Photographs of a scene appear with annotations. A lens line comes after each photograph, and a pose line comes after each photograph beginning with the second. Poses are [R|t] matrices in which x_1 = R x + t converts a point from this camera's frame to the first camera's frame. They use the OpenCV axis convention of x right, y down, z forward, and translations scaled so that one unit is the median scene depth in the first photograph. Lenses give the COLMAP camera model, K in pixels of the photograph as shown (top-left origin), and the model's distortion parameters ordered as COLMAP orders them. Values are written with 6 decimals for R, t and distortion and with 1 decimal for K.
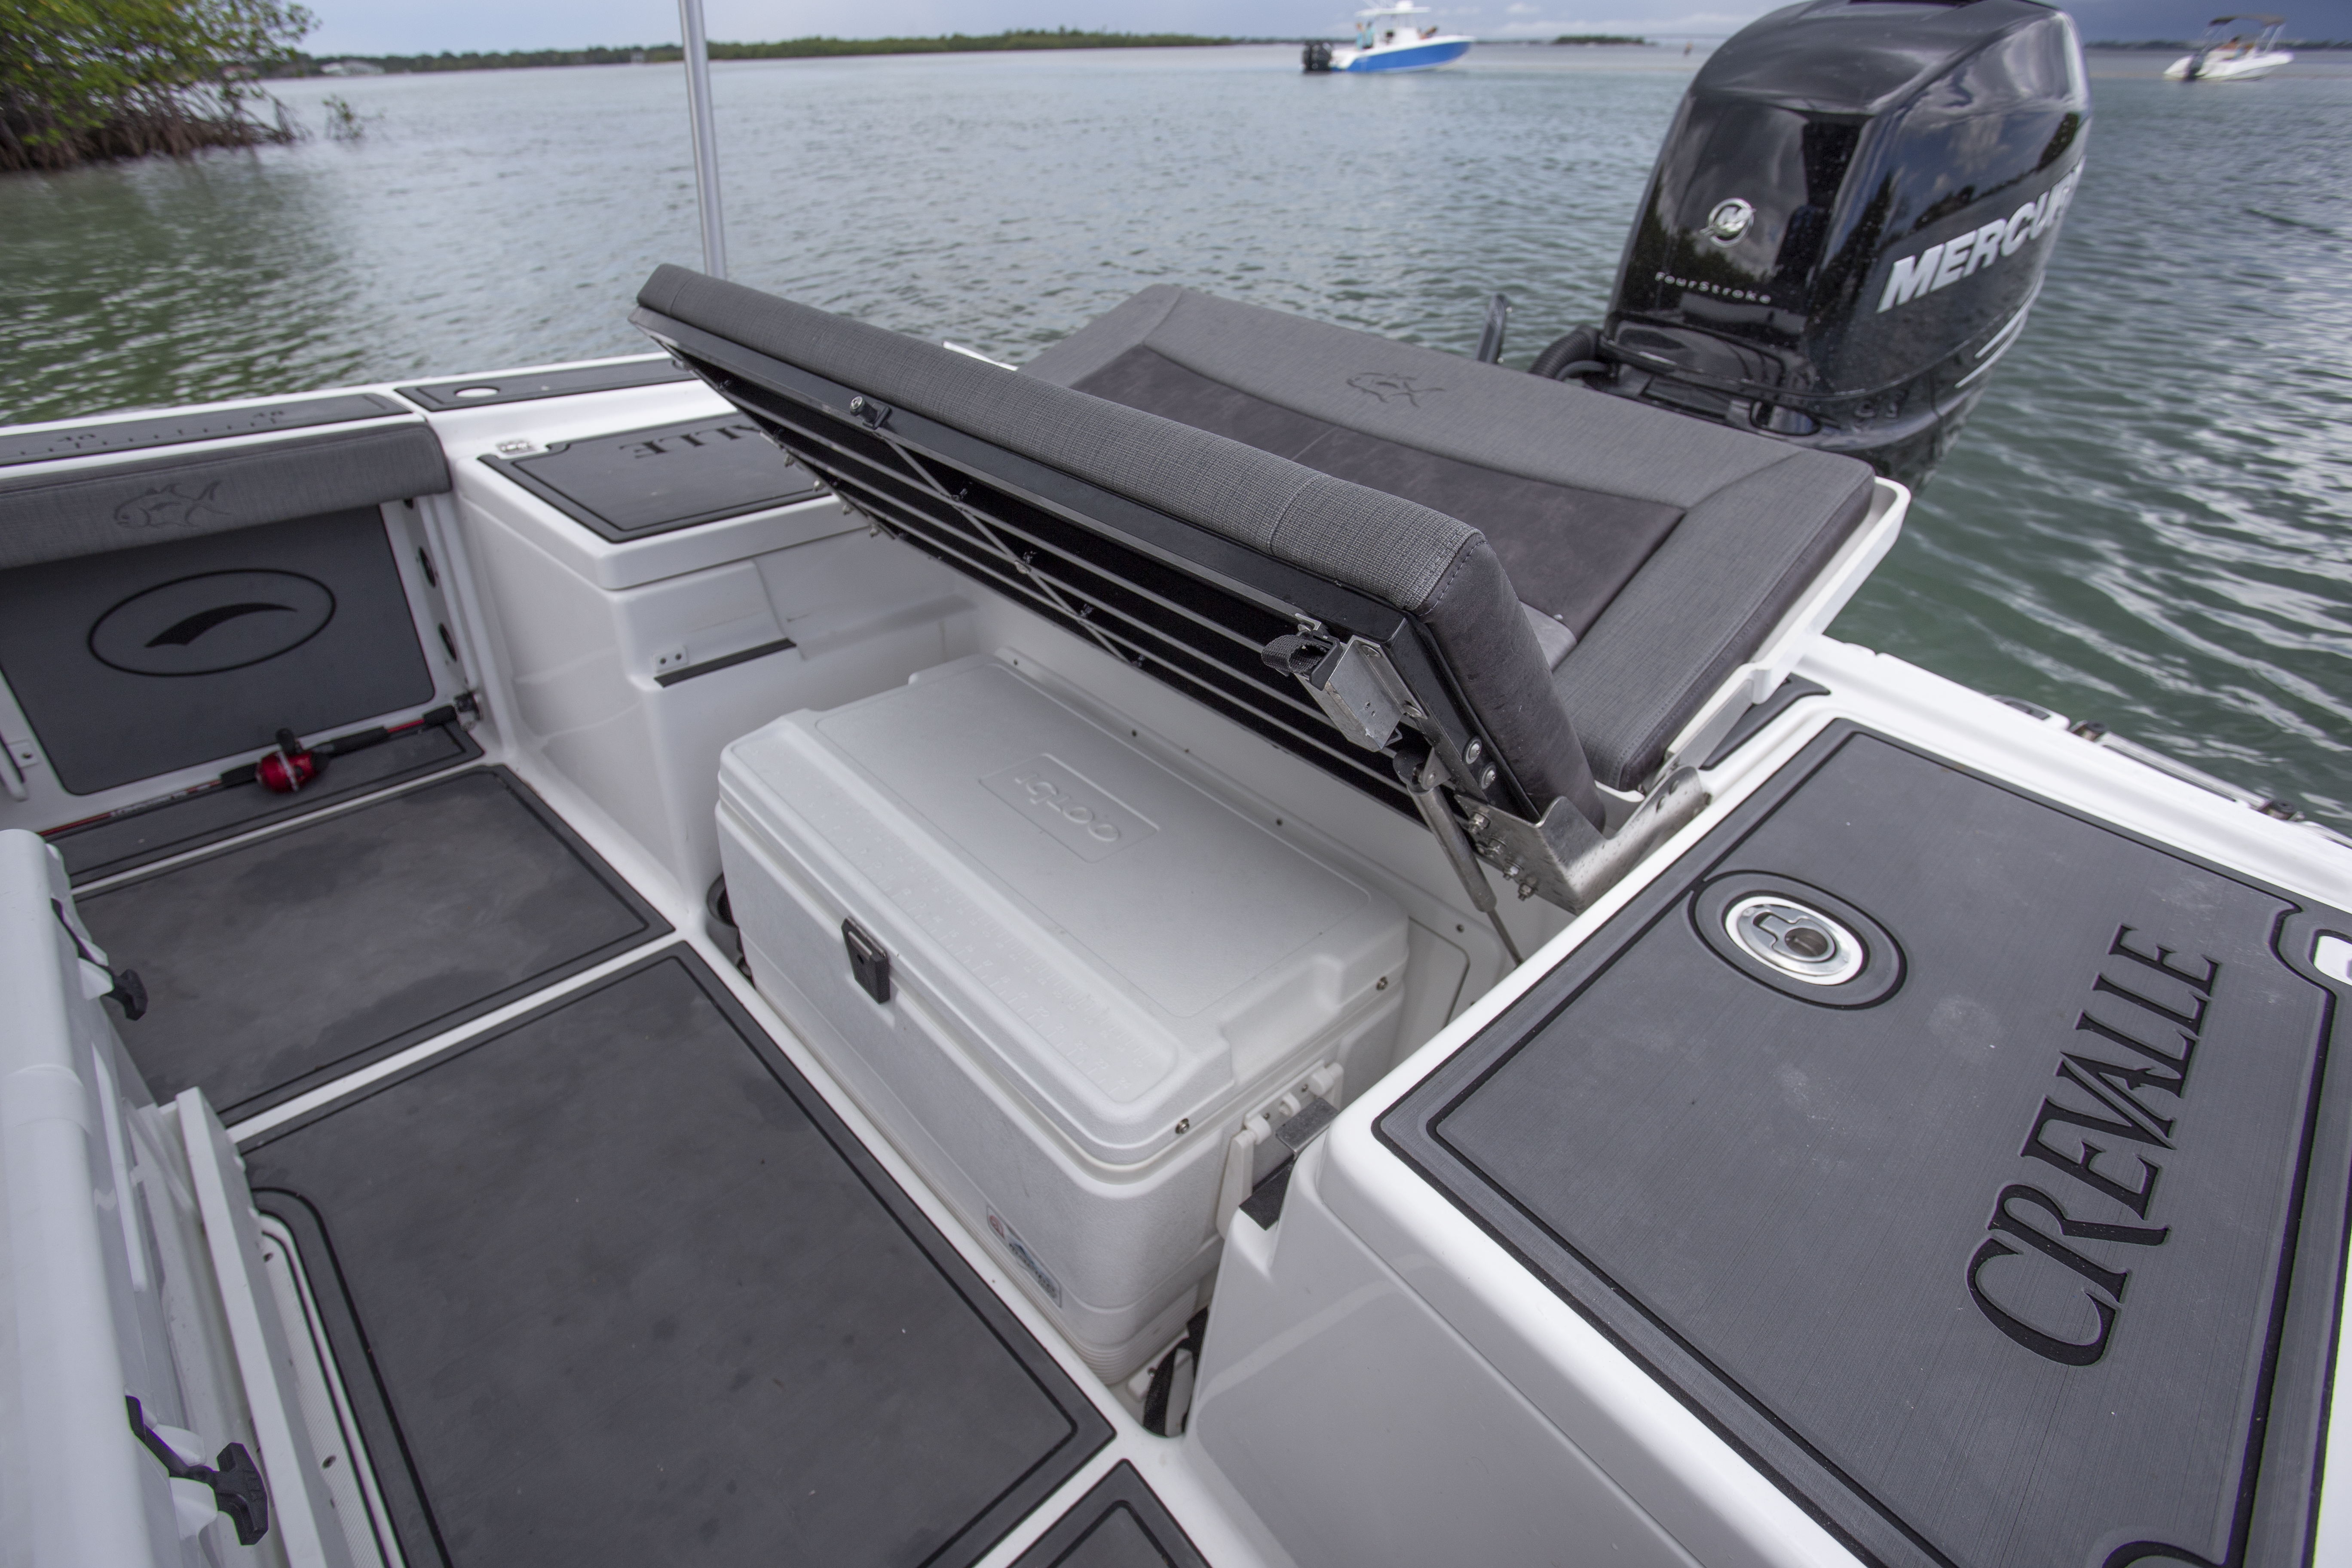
lens RADIAL K [[1119.0, 0, 1165.1], [0, 1119.0, 781.4], [0, 0, 1]] dist [-0.018886, 0.001026]
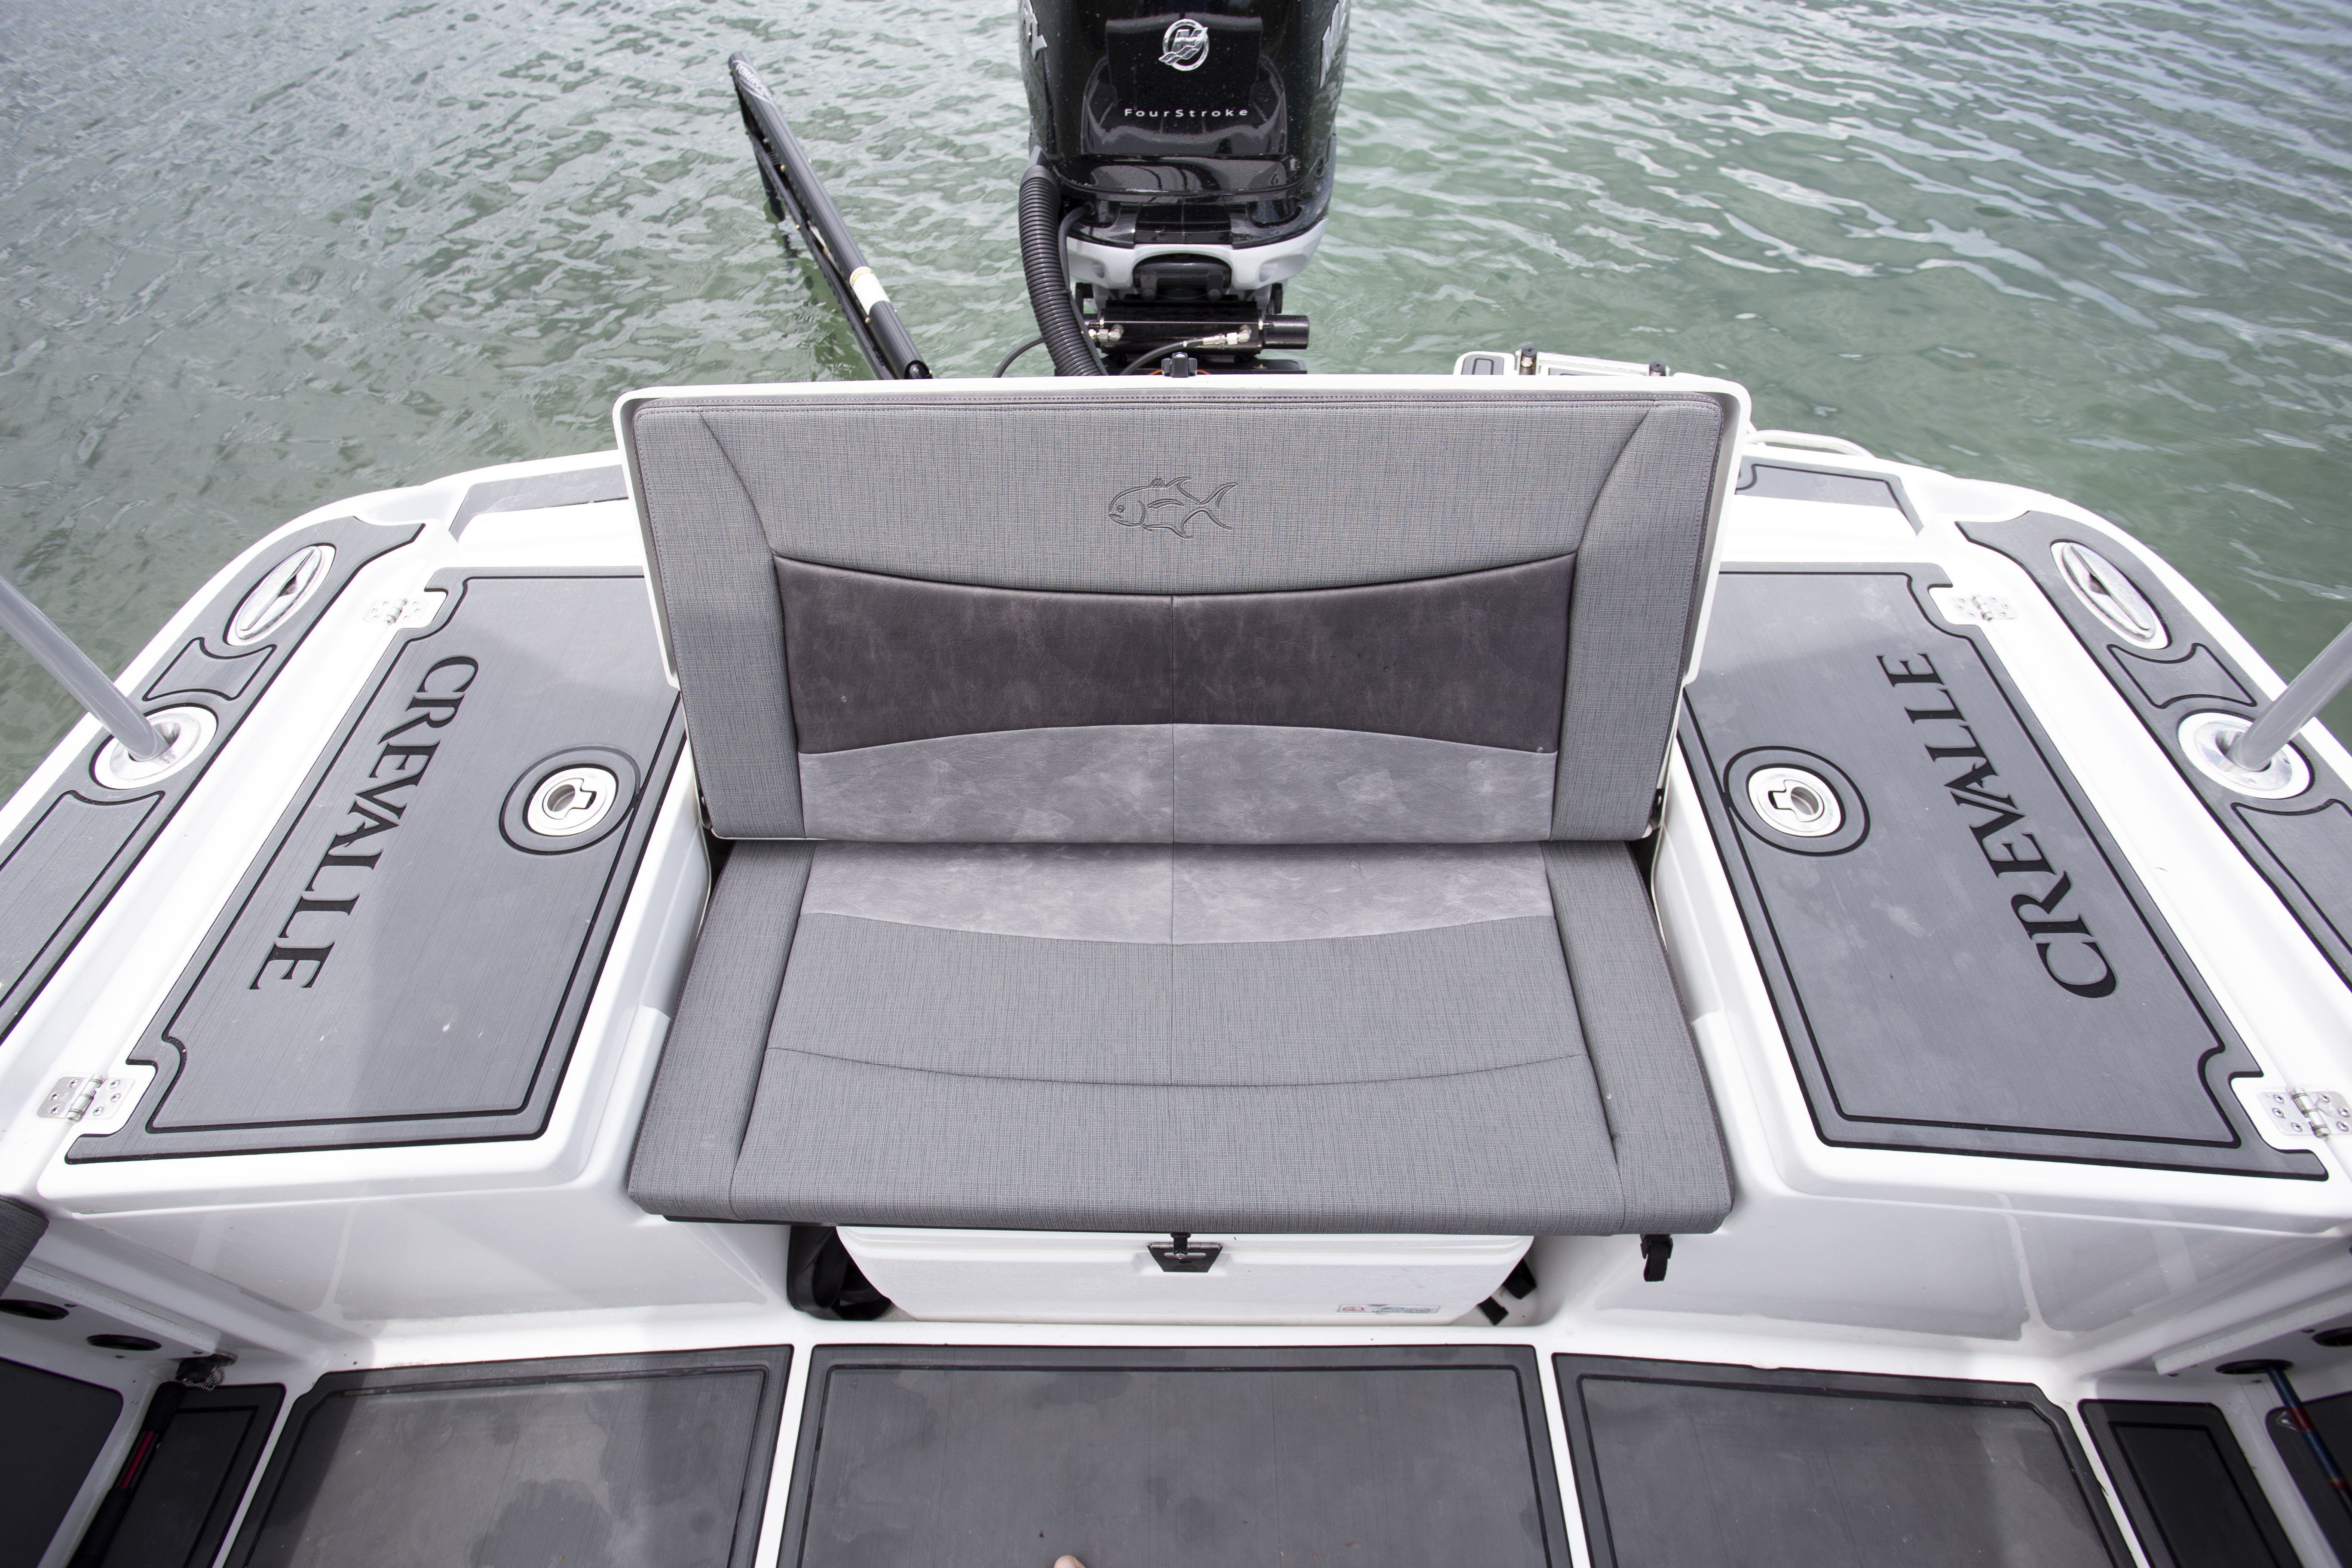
lens RADIAL K [[1137.9, 0, 1168.9], [0, 1137.9, 770.4], [0, 0, 1]] dist [-0.024109, 0.010297]
pose [[0.695572, -0.591848, 0.407303, -0.348843], [0.432821, 0.797685, 0.419958, -0.515821], [-0.573451, -0.115822, 0.811011, 0.160691]]
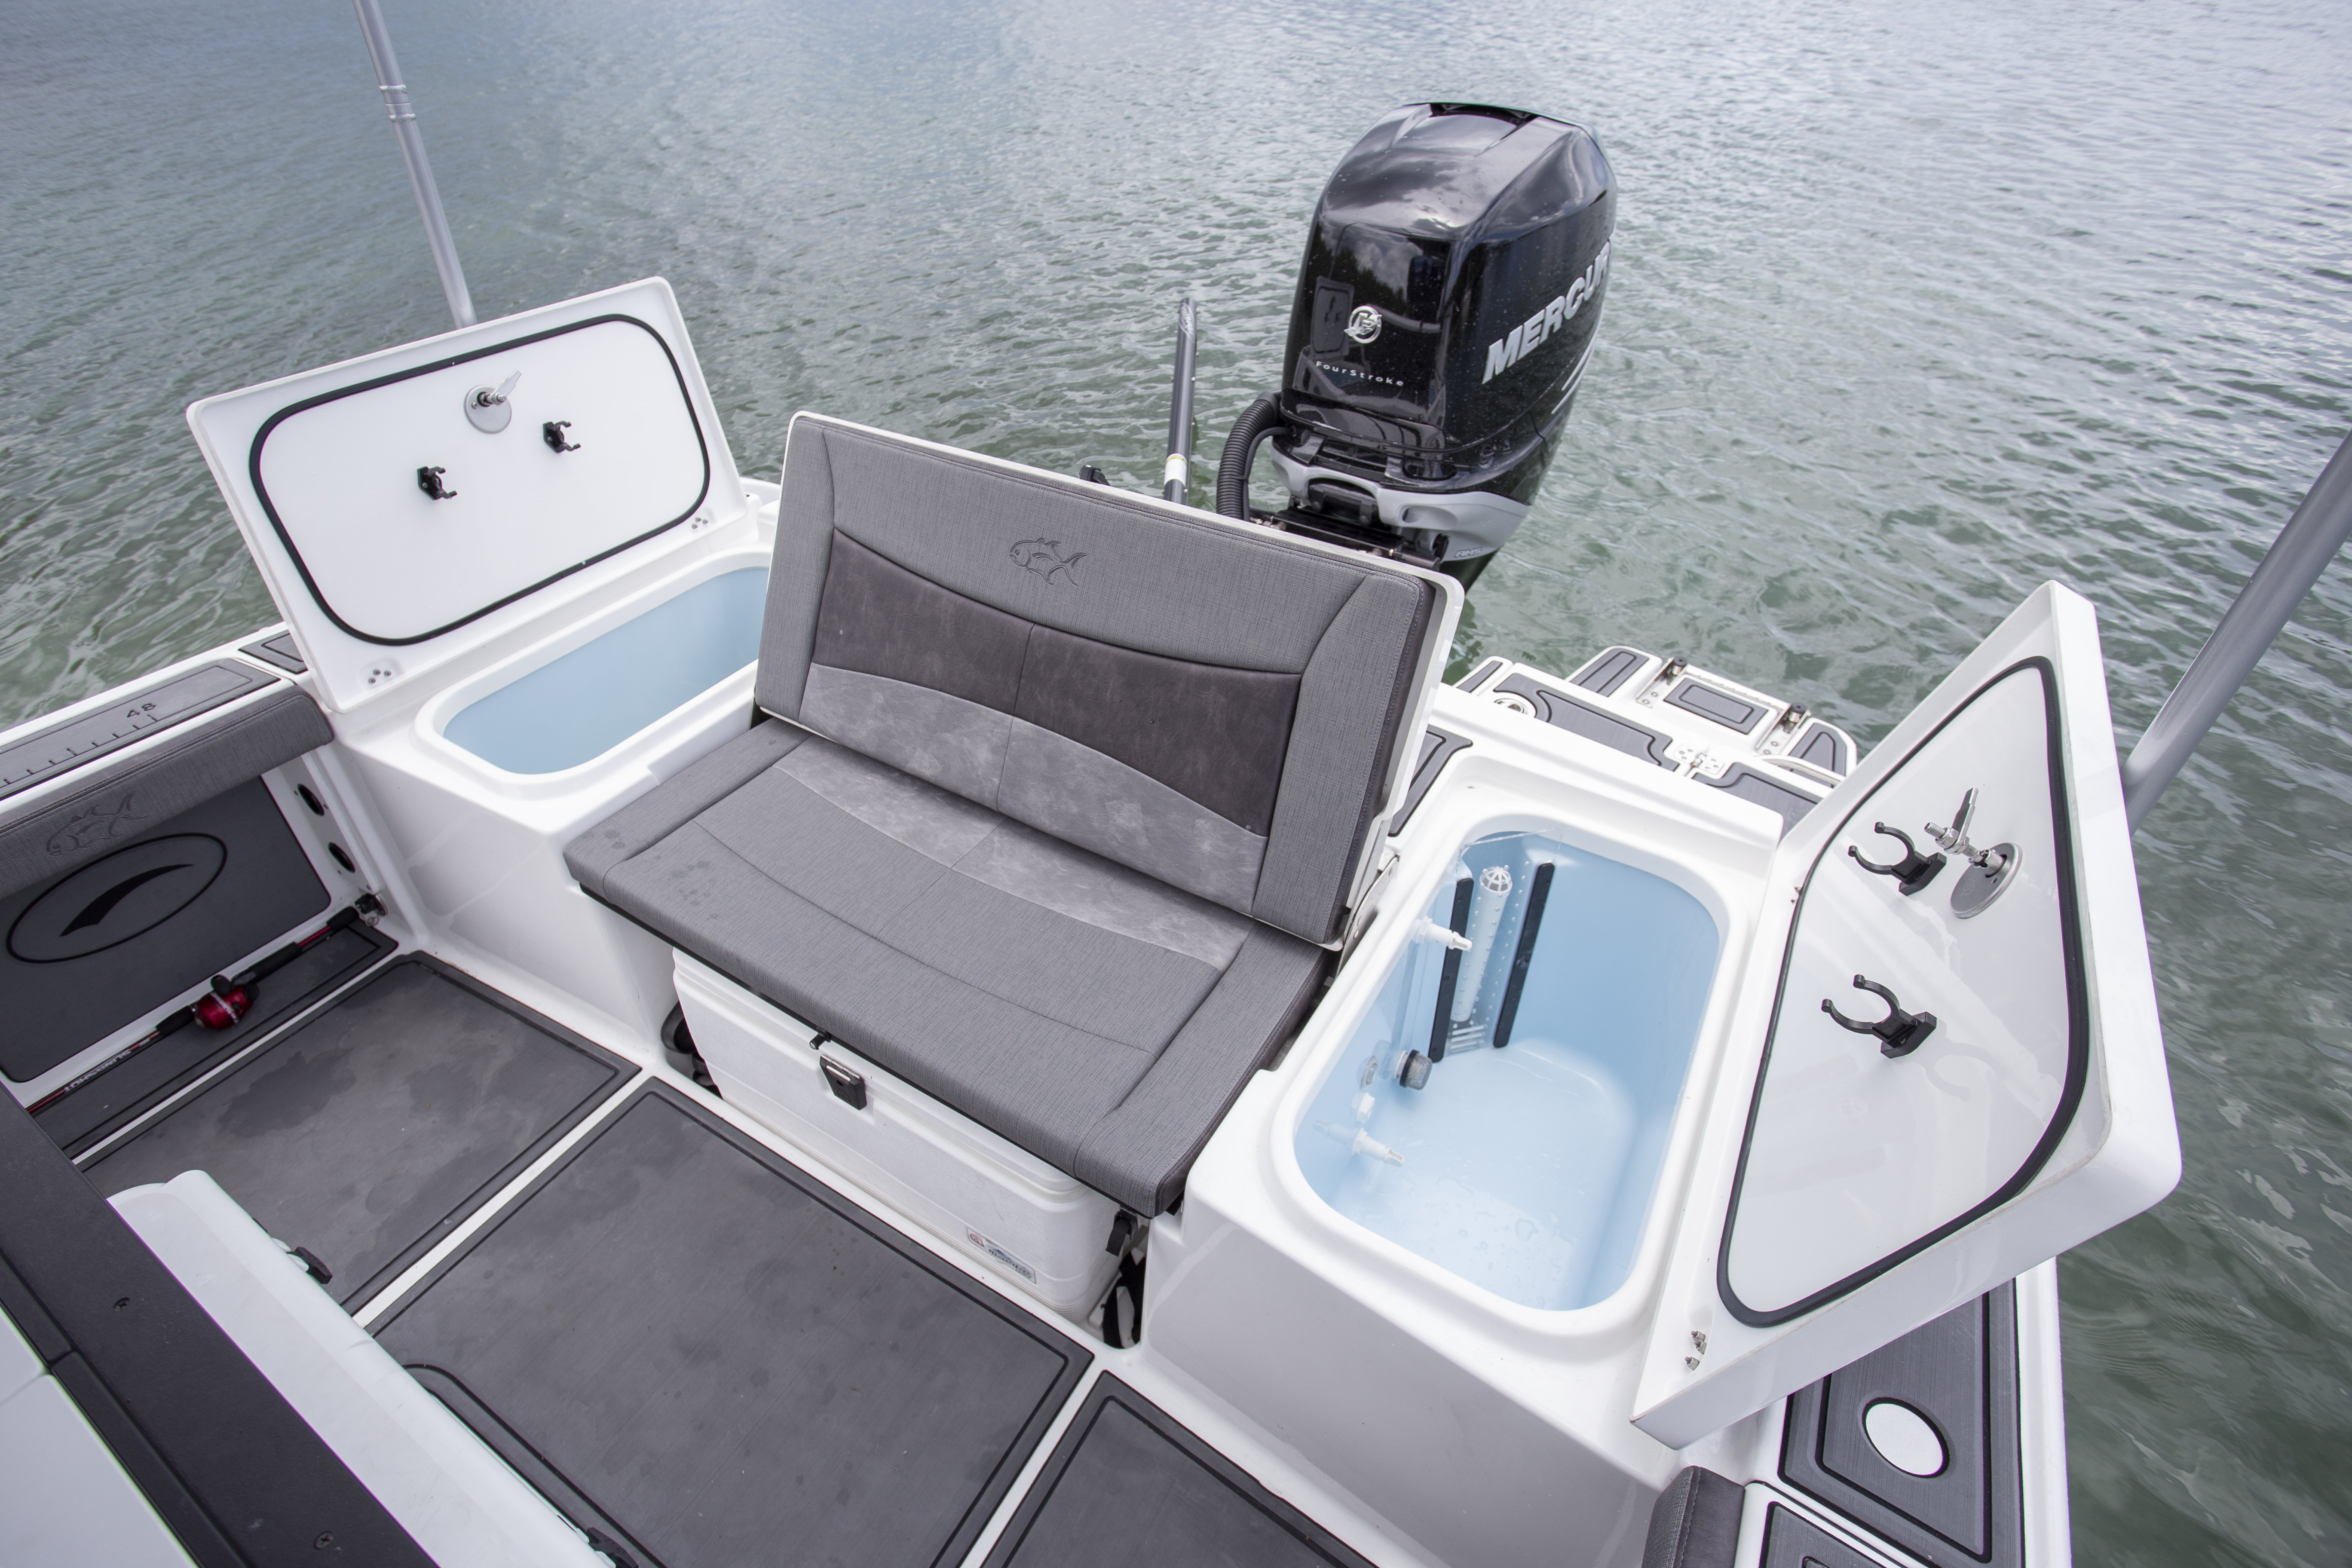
lens RADIAL K [[1137.9, 0, 1168.9], [0, 1137.9, 770.4], [0, 0, 1]] dist [-0.024109, 0.010297]
pose [[0.963969, -0.194910, 0.181036, -0.049294], [0.178467, 0.978517, 0.103220, -0.223700], [-0.197266, -0.067192, 0.978045, -0.314441]]
